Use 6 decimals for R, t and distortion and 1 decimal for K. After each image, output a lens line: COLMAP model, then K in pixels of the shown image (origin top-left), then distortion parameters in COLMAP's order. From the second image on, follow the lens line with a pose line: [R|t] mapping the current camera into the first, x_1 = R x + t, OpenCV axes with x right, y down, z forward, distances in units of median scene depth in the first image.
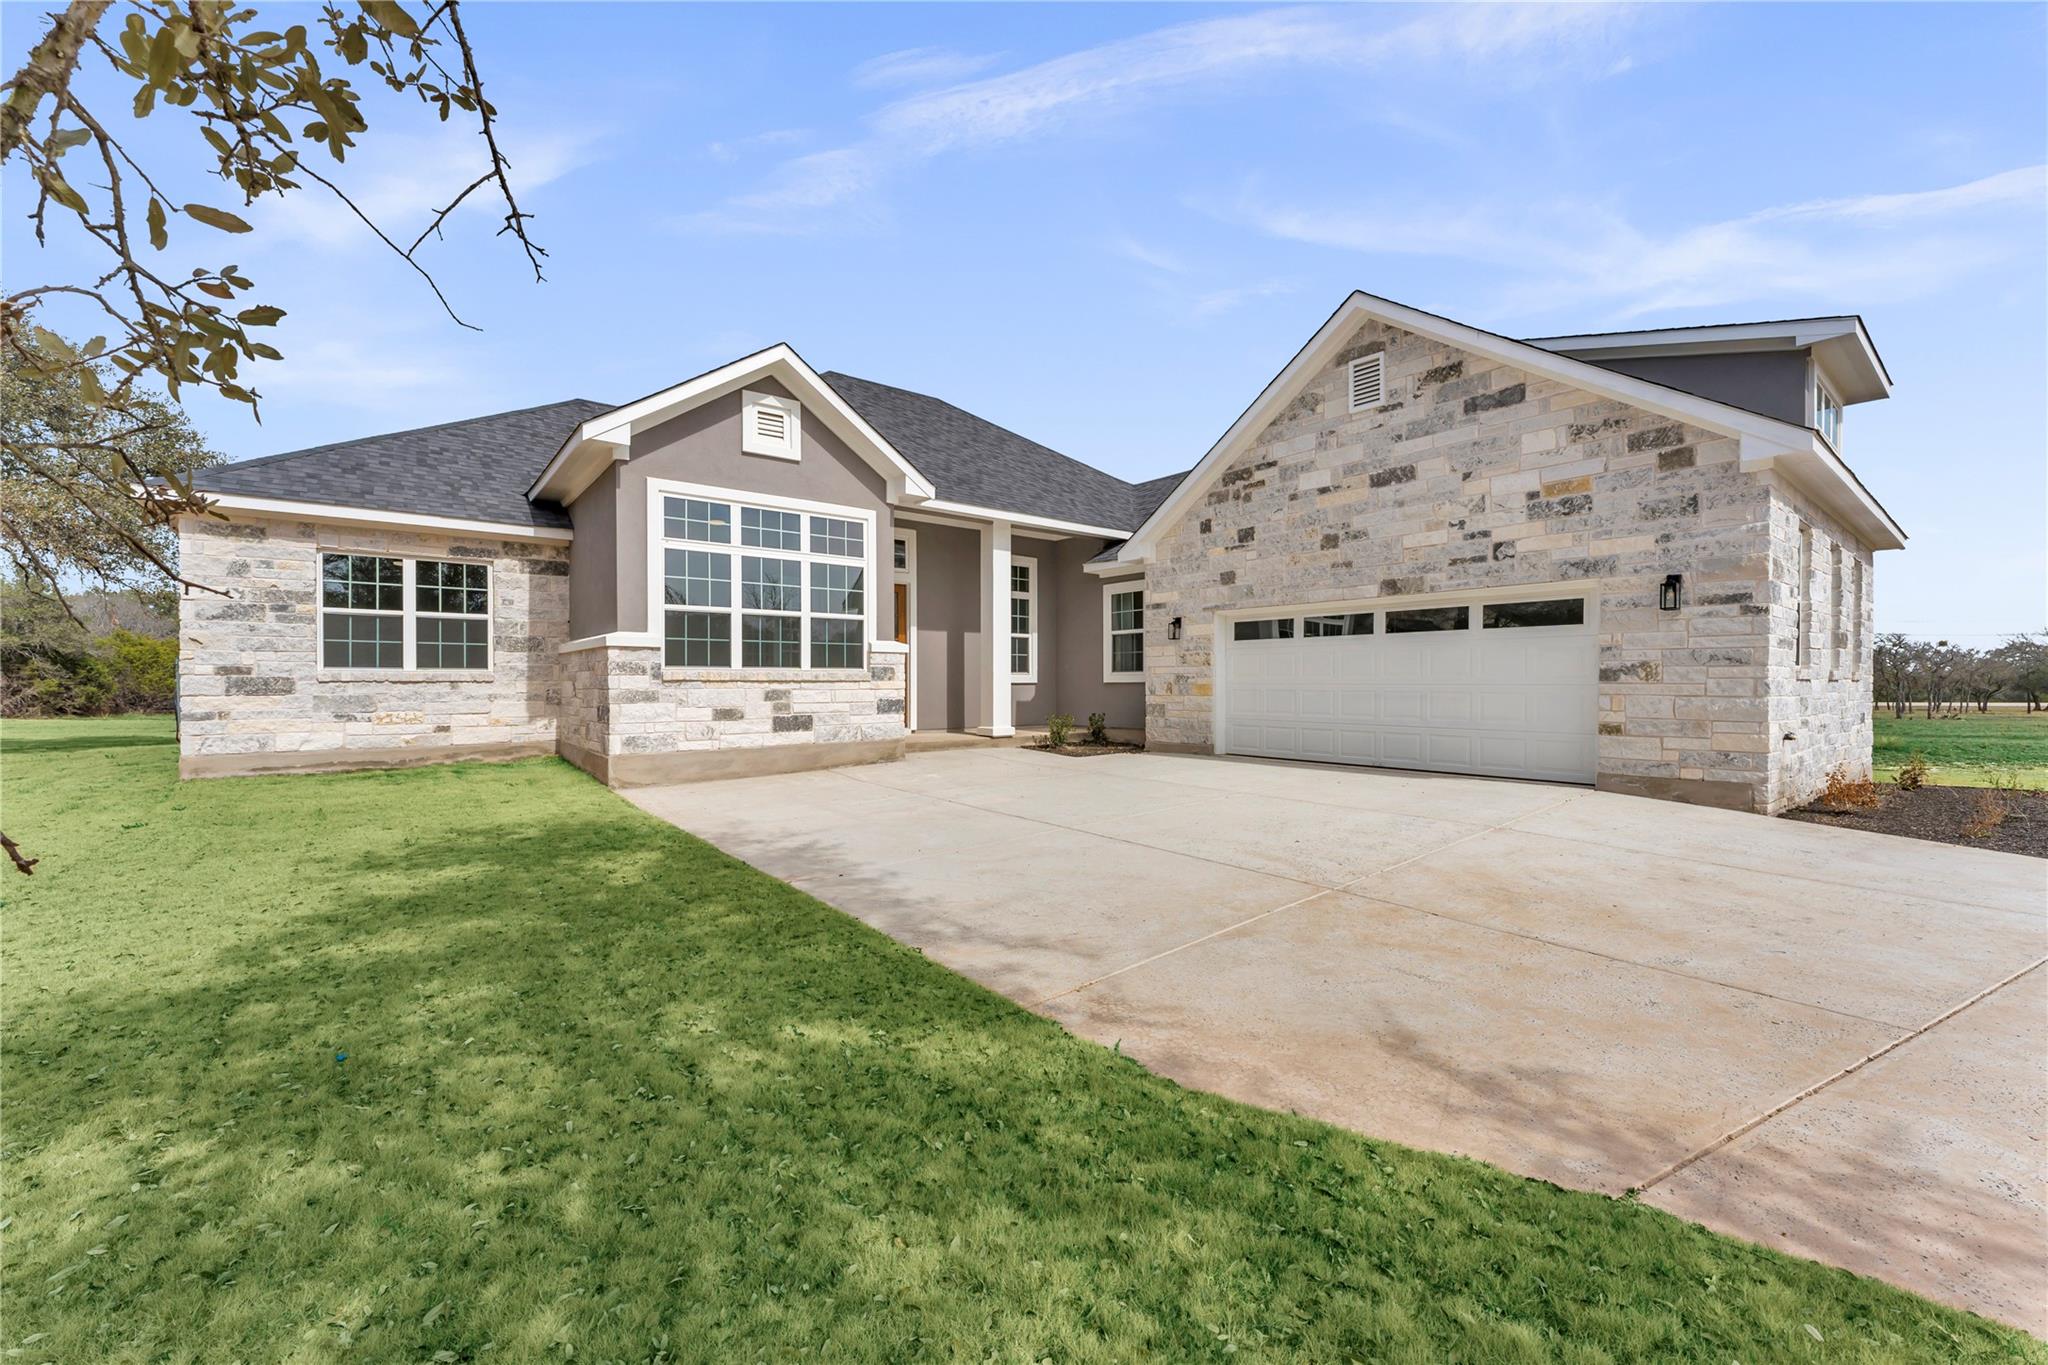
lens RADIAL K [[811.1, 0, 1024.0], [0, 811.1, 682.5], [0, 0, 1]] dist [0.000275, -0.000078]
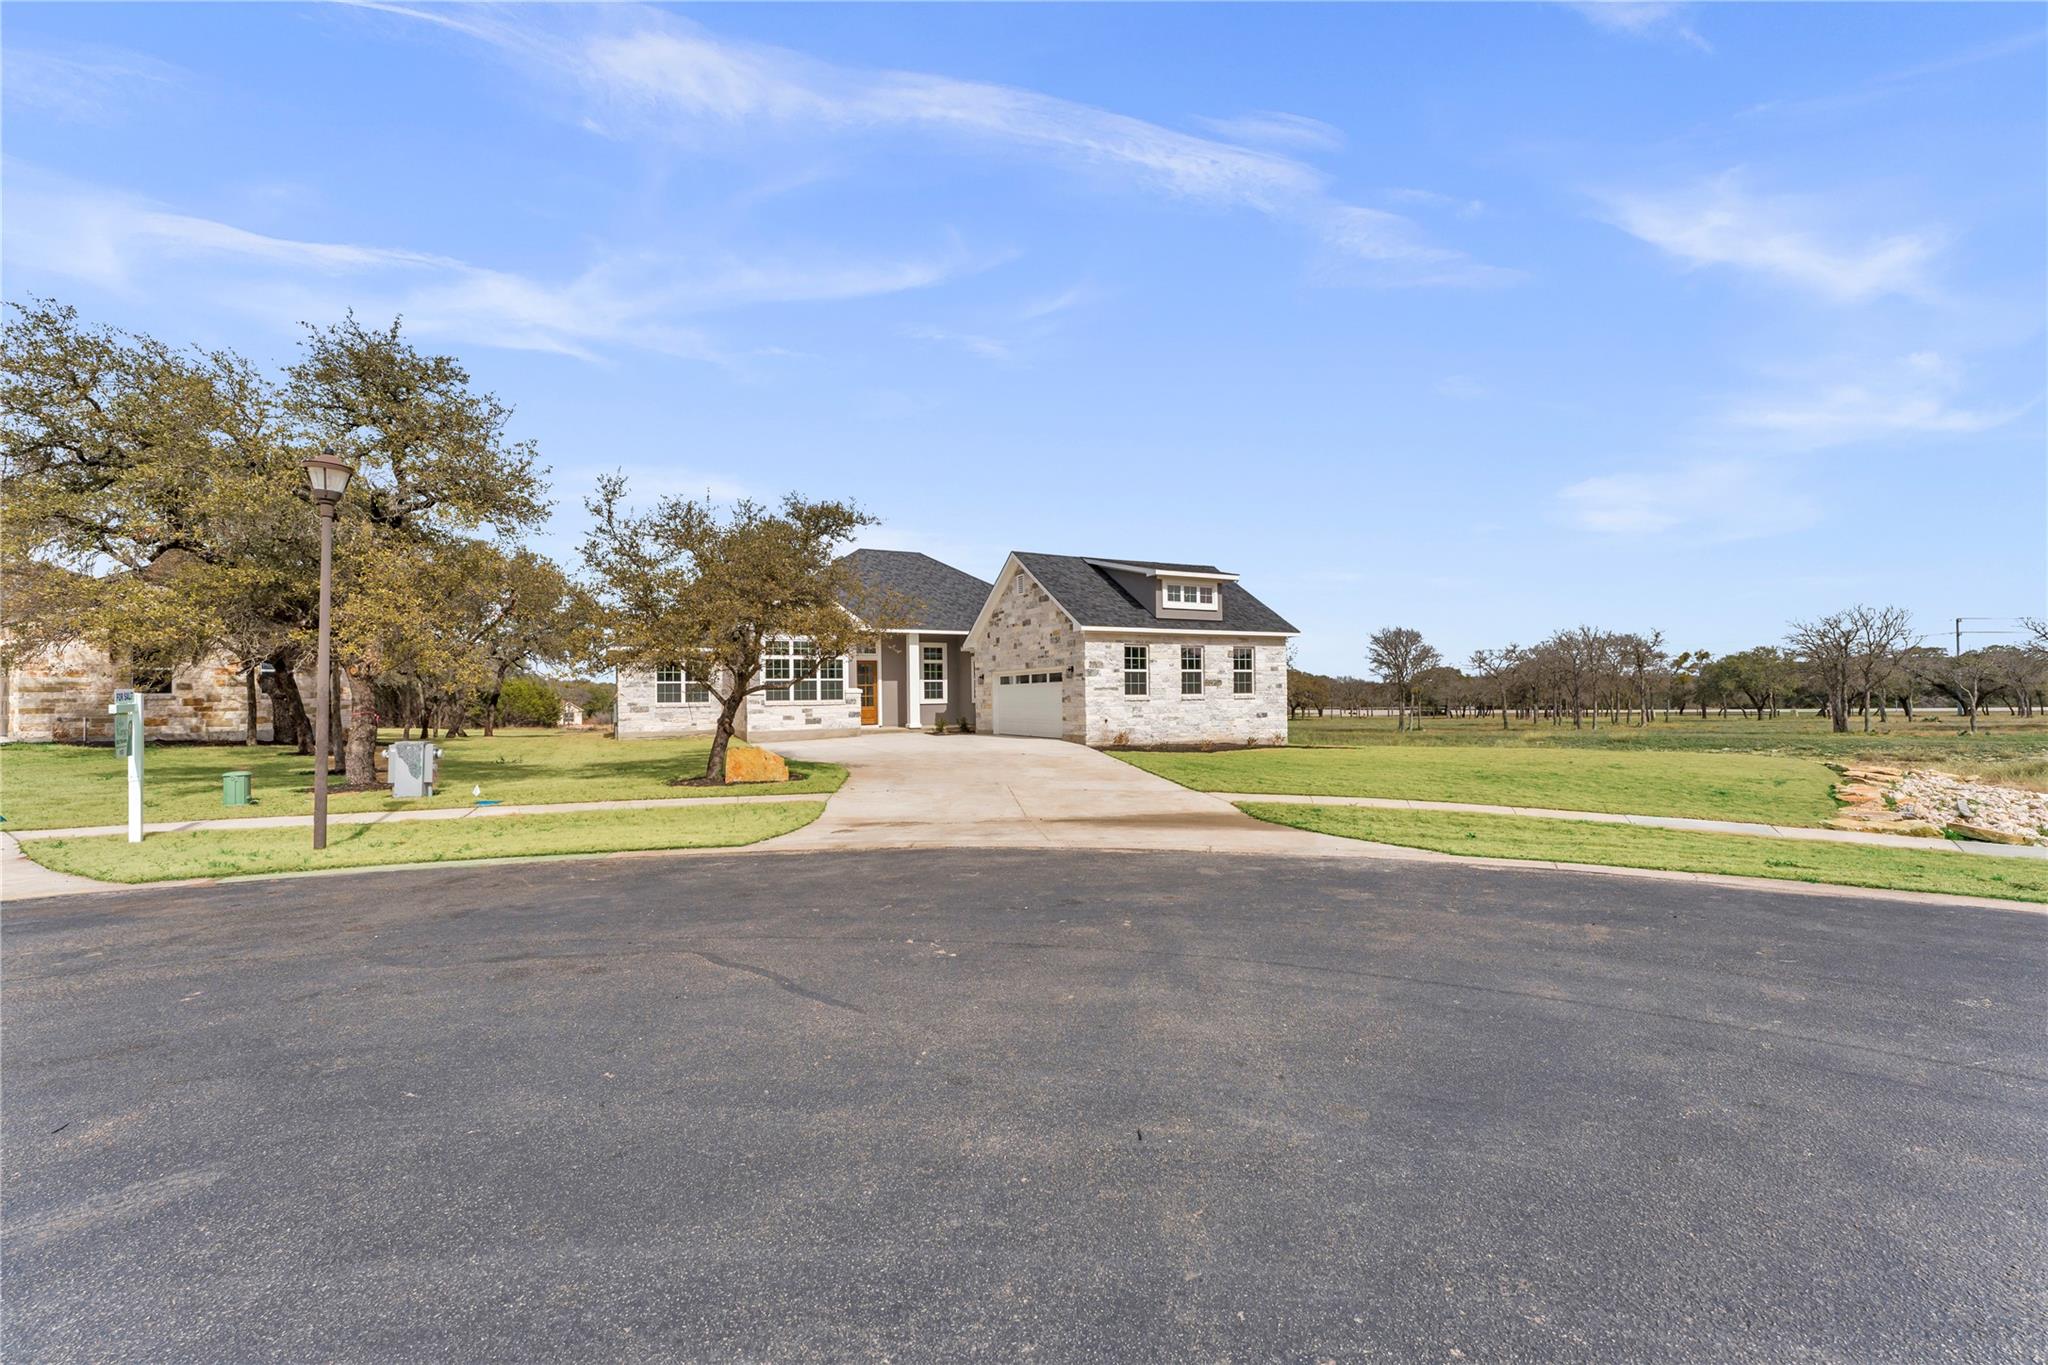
lens RADIAL K [[811.1, 0, 1024.0], [0, 811.1, 682.5], [0, 0, 1]] dist [0.000275, -0.000078]
pose [[0.979057, -0.018029, -0.202785, 0.861120], [0.014168, 0.999690, -0.020475, -0.011141], [0.203091, 0.017173, 0.979009, -1.348215]]
